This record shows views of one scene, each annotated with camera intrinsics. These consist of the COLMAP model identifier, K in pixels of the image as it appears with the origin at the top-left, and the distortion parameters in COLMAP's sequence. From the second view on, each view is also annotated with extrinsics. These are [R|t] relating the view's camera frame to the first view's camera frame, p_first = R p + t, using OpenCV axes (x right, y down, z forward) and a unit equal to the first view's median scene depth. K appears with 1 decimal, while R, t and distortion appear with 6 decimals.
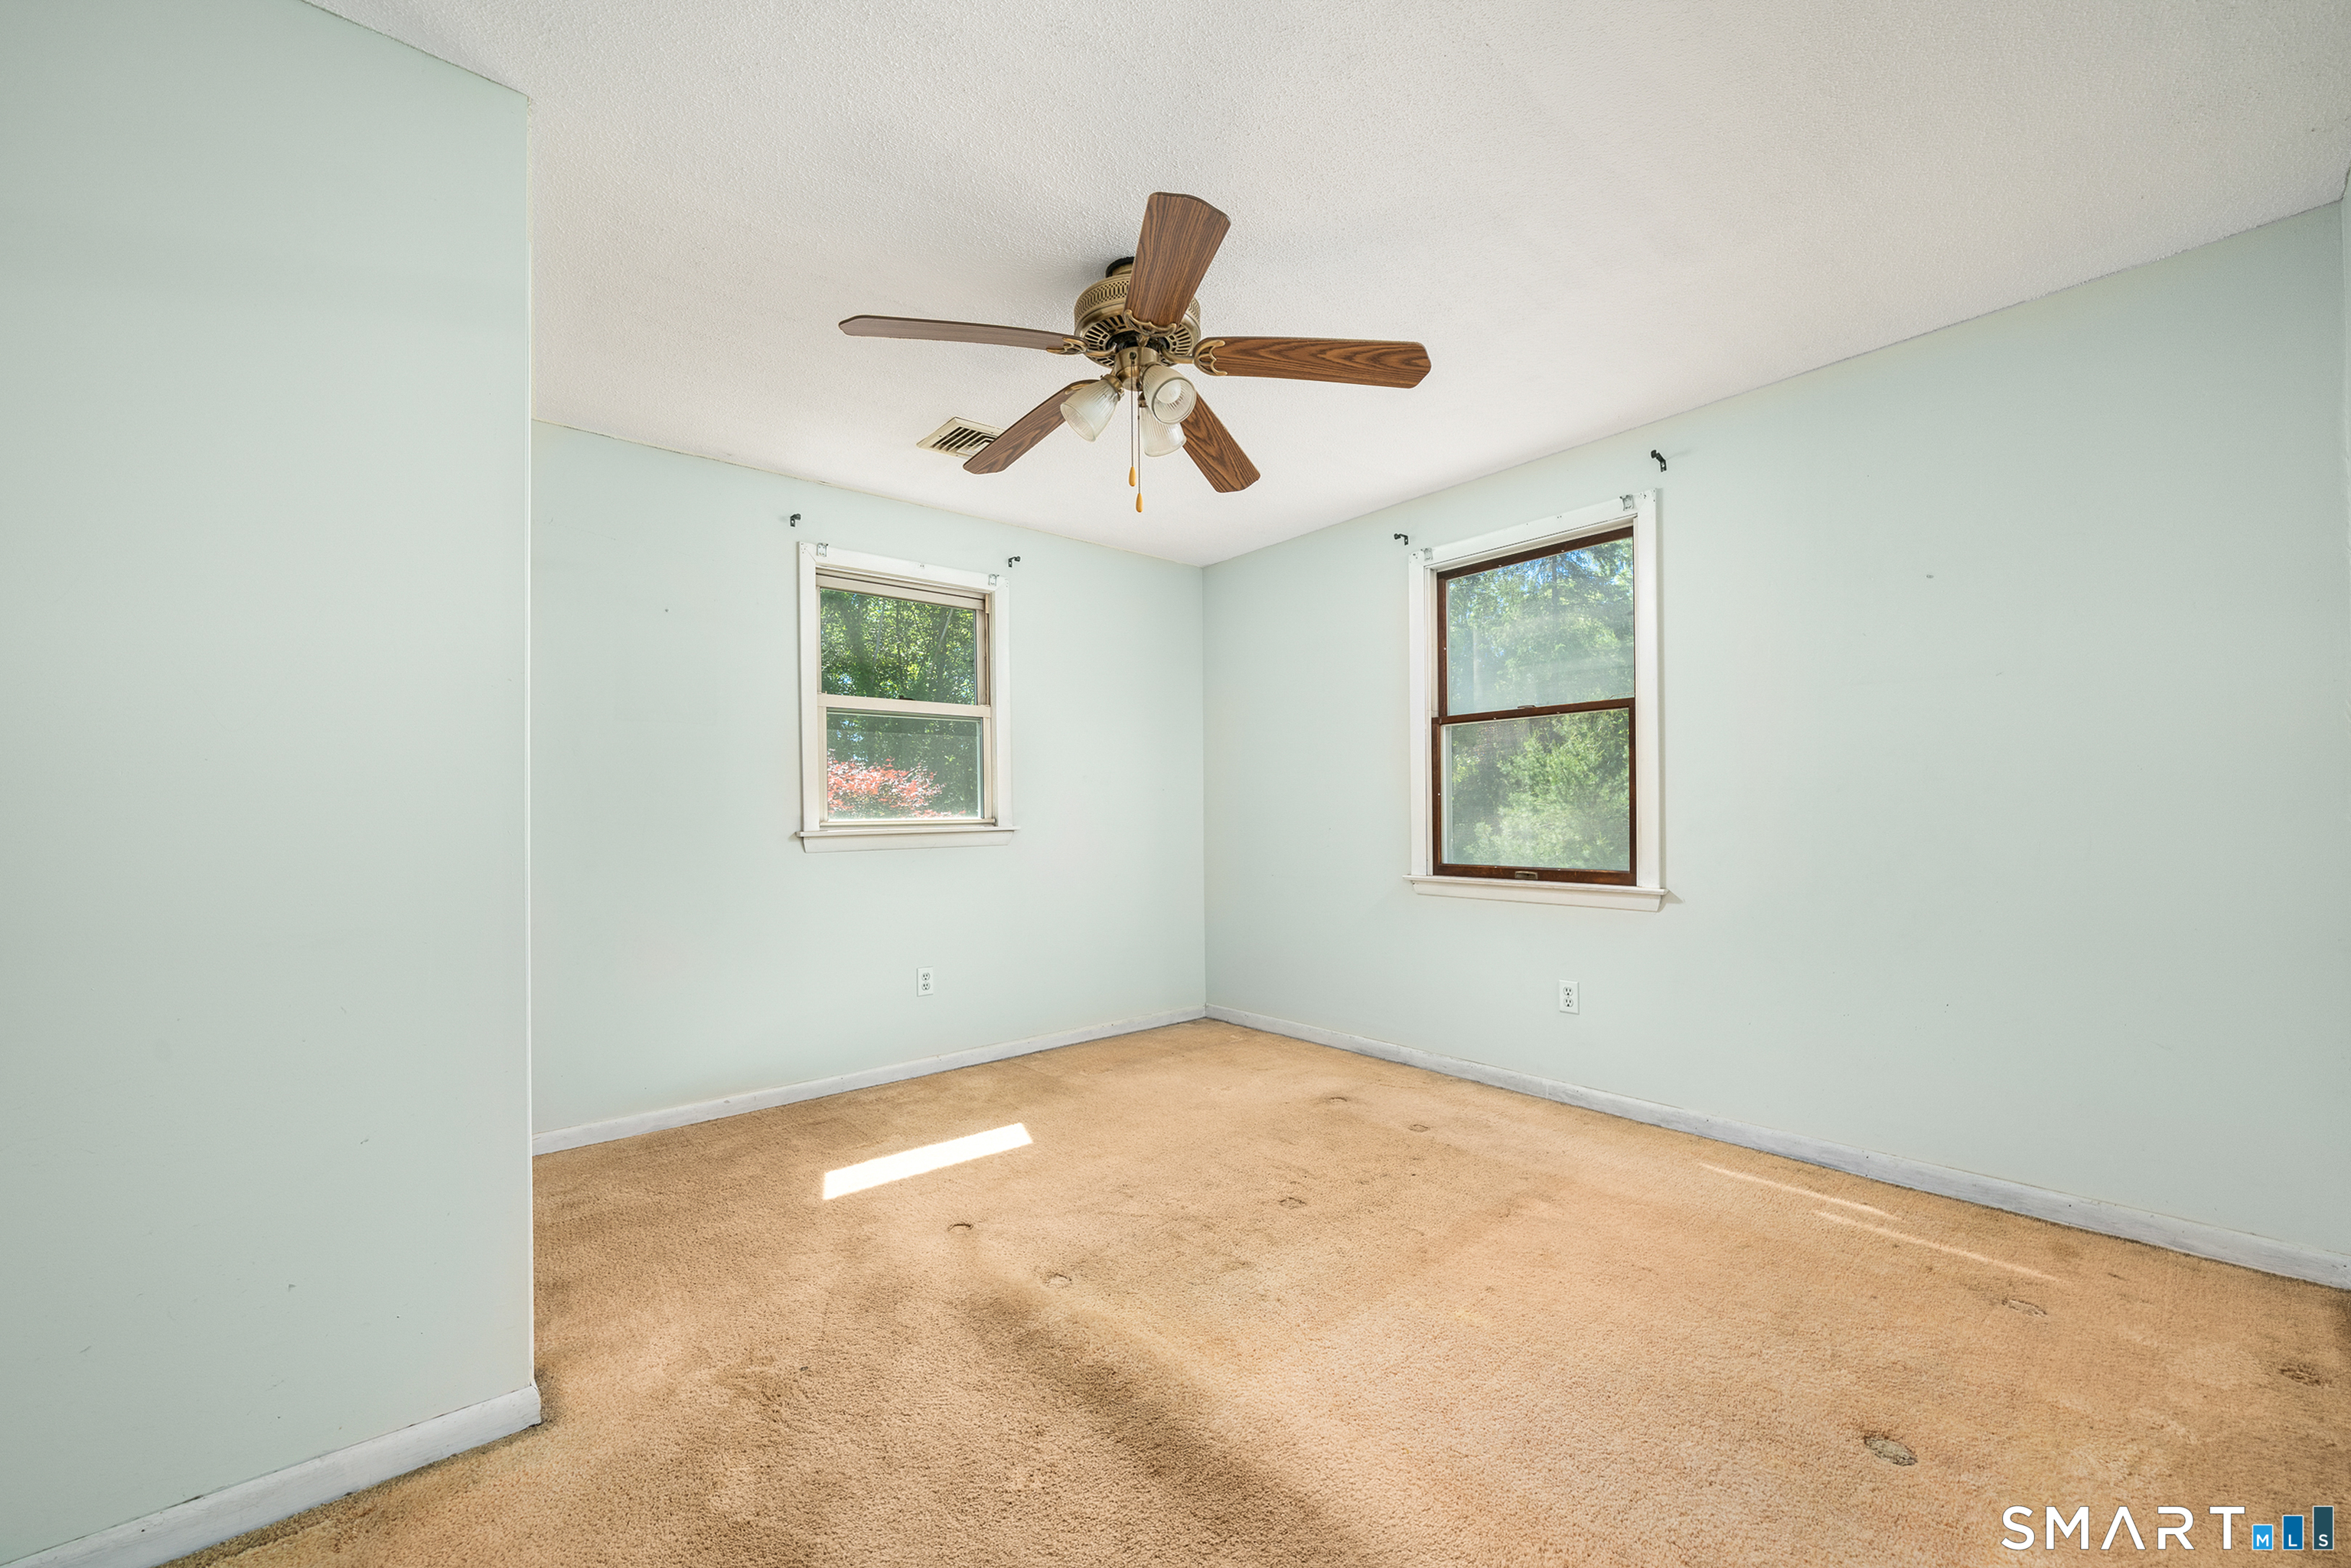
lens RADIAL K [[898.5, 0, 1175.6], [0, 898.5, 792.1], [0, 0, 1]] dist [-0.000823, 0.000172]
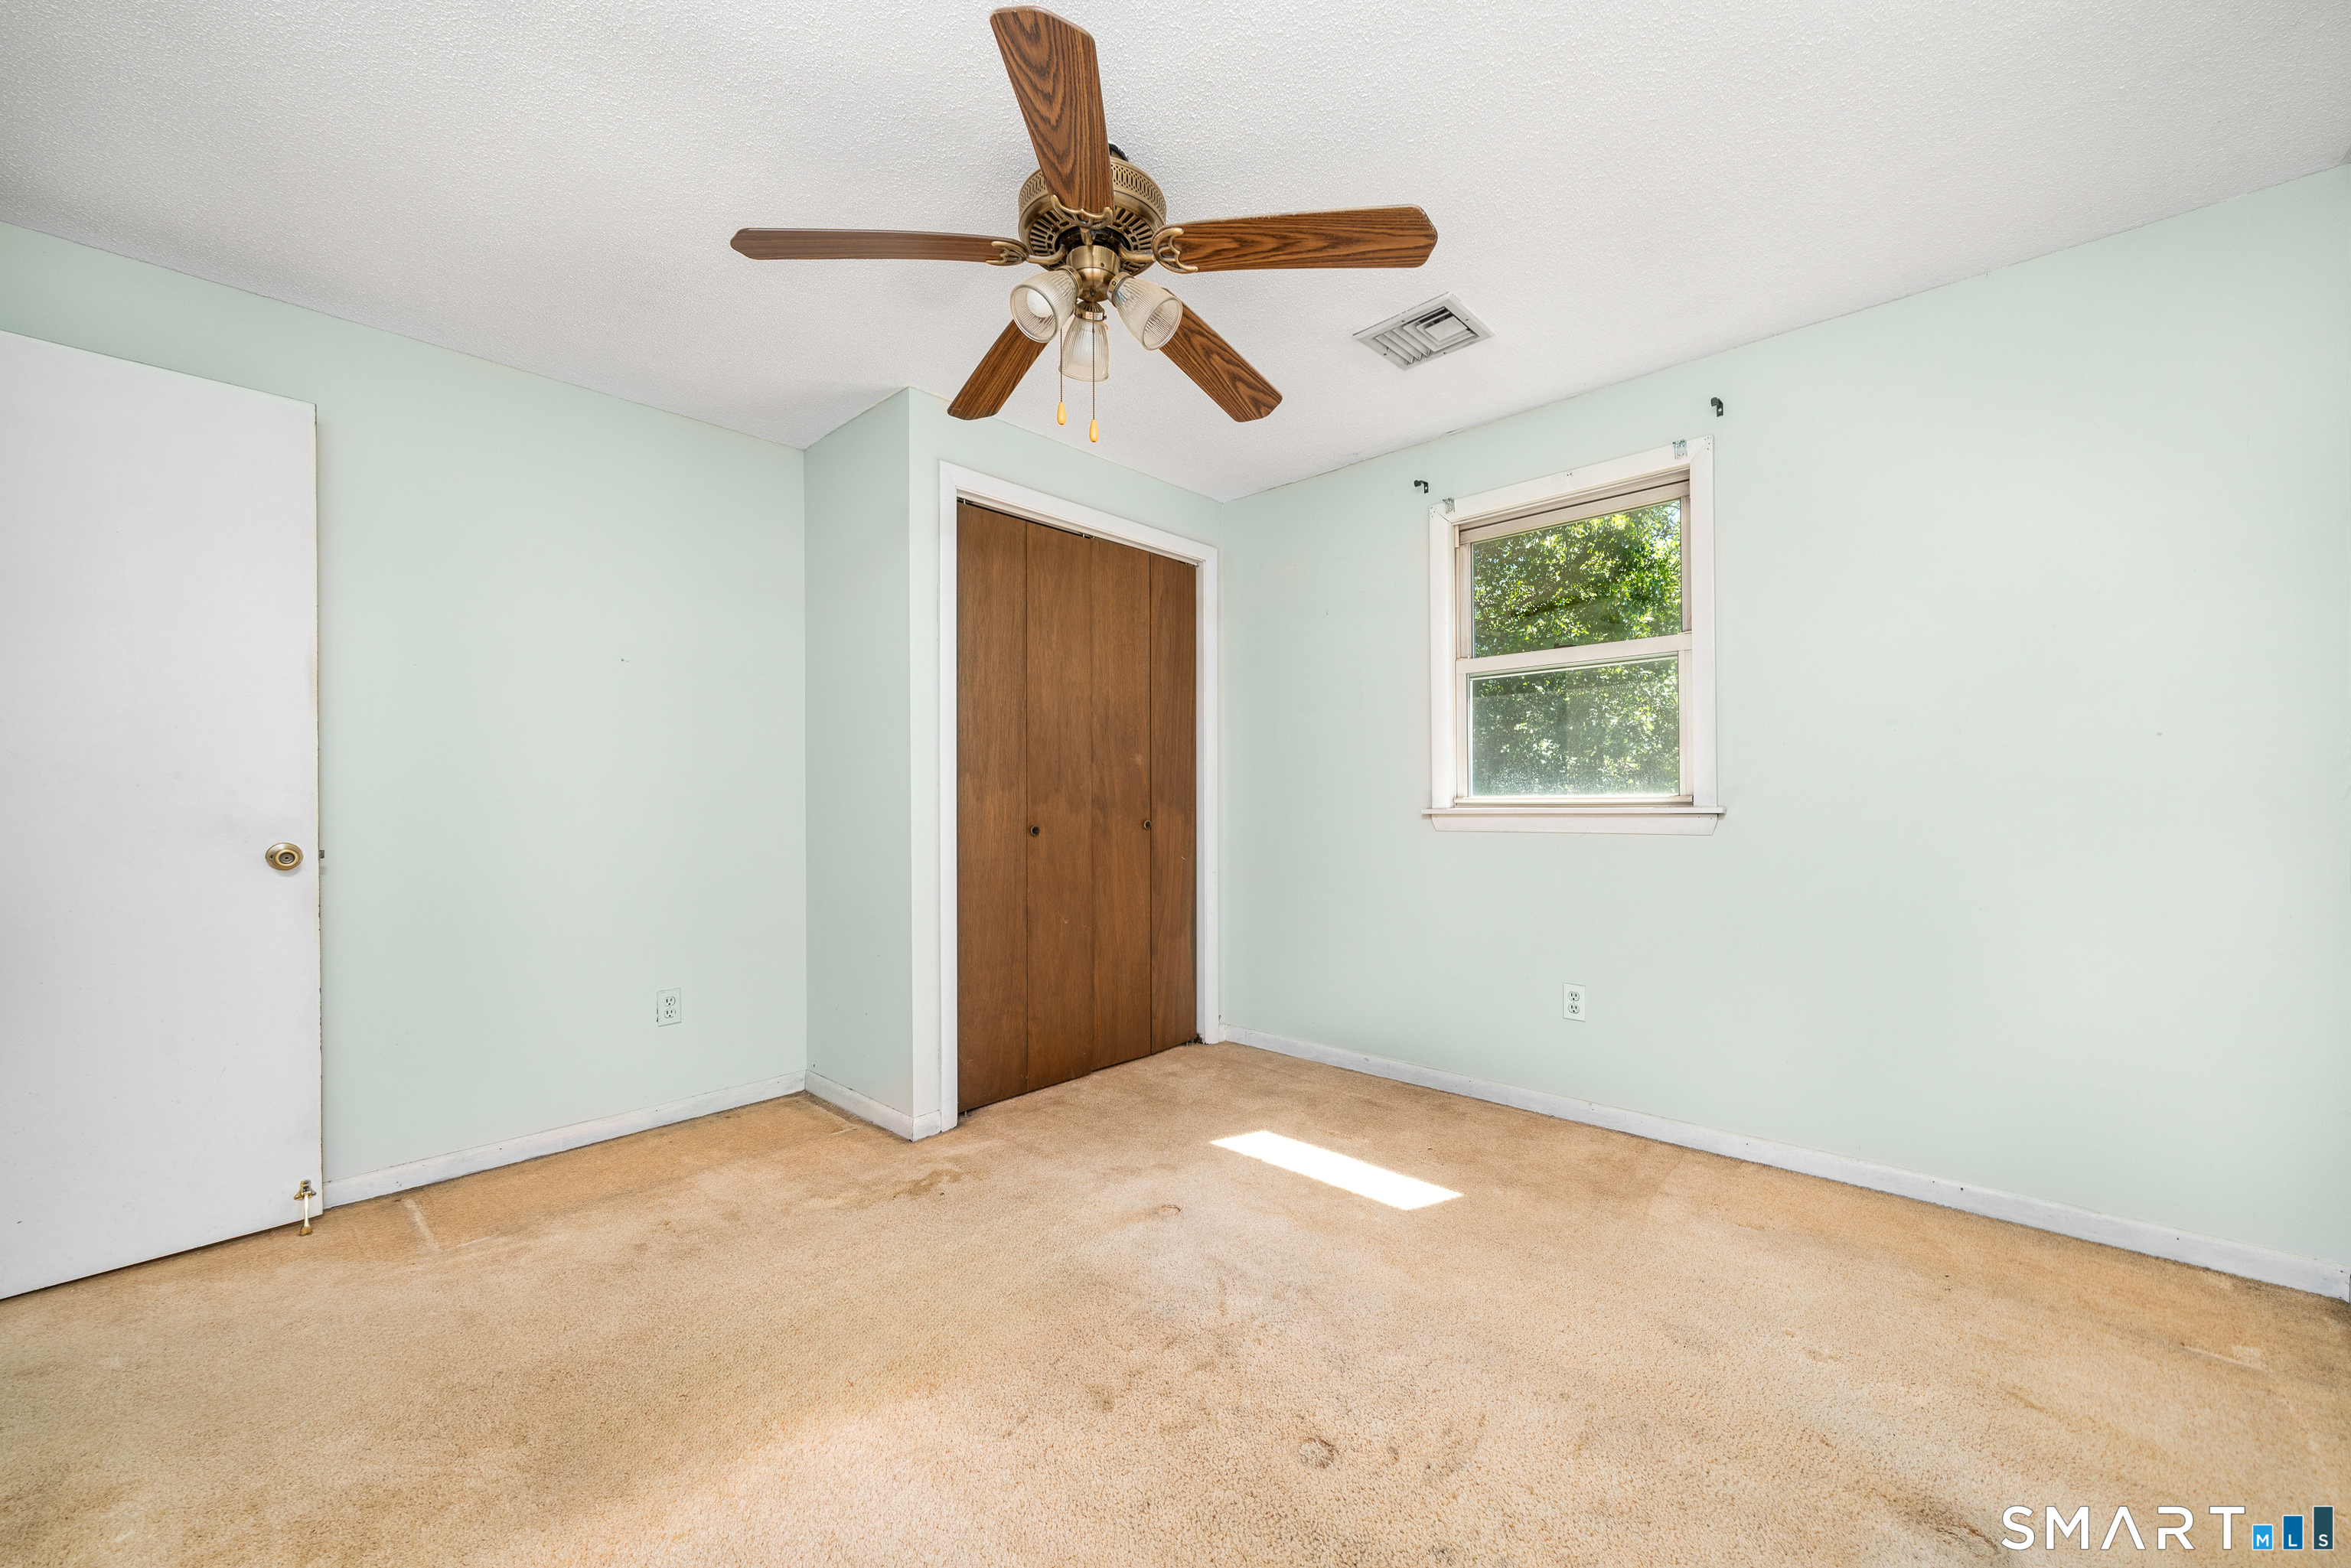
lens RADIAL K [[898.5, 0, 1175.6], [0, 898.5, 792.1], [0, 0, 1]] dist [-0.000823, 0.000172]
pose [[0.114300, -0.001097, -0.993446, 0.501080], [0.025612, 0.999670, 0.001843, 0.017055], [0.993116, -0.025655, 0.114290, 0.611675]]
